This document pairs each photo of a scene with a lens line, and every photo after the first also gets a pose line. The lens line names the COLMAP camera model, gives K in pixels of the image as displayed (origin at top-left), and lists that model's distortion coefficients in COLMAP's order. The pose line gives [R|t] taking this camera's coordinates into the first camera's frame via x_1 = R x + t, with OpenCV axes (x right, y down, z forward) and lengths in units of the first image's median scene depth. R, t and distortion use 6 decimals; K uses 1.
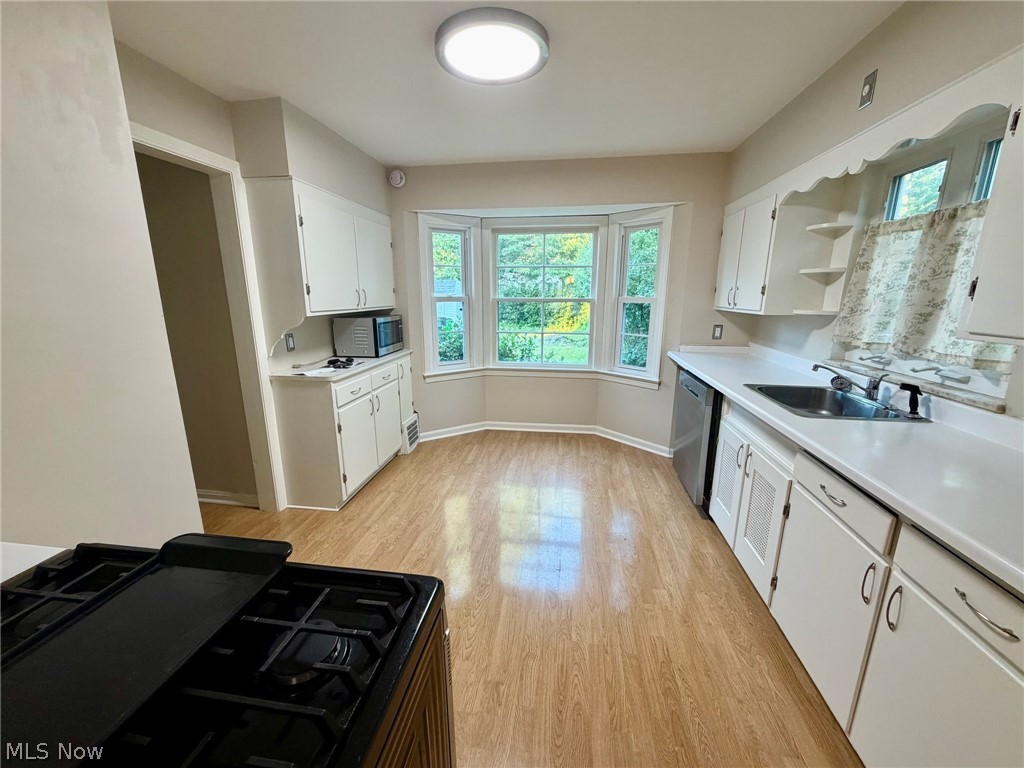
lens RADIAL K [[408.0, 0, 513.7], [0, 408.0, 388.2], [0, 0, 1]] dist [-0.002755, -0.000098]
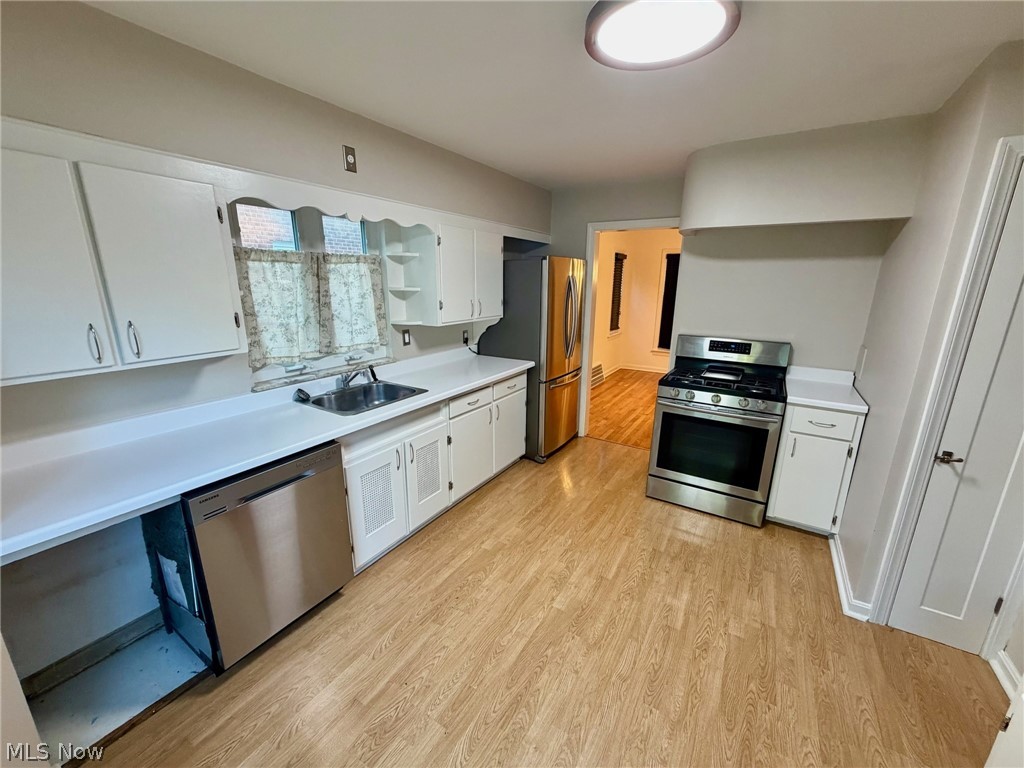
lens RADIAL K [[408.0, 0, 511.5], [0, 408.0, 382.5], [0, 0, 1]] dist [-0.002755, -0.000098]
pose [[-0.915213, -0.107778, 0.388289, -0.178086], [0.083426, 0.892018, 0.444235, -0.607999], [-0.394239, 0.438963, -0.807395, 2.070729]]
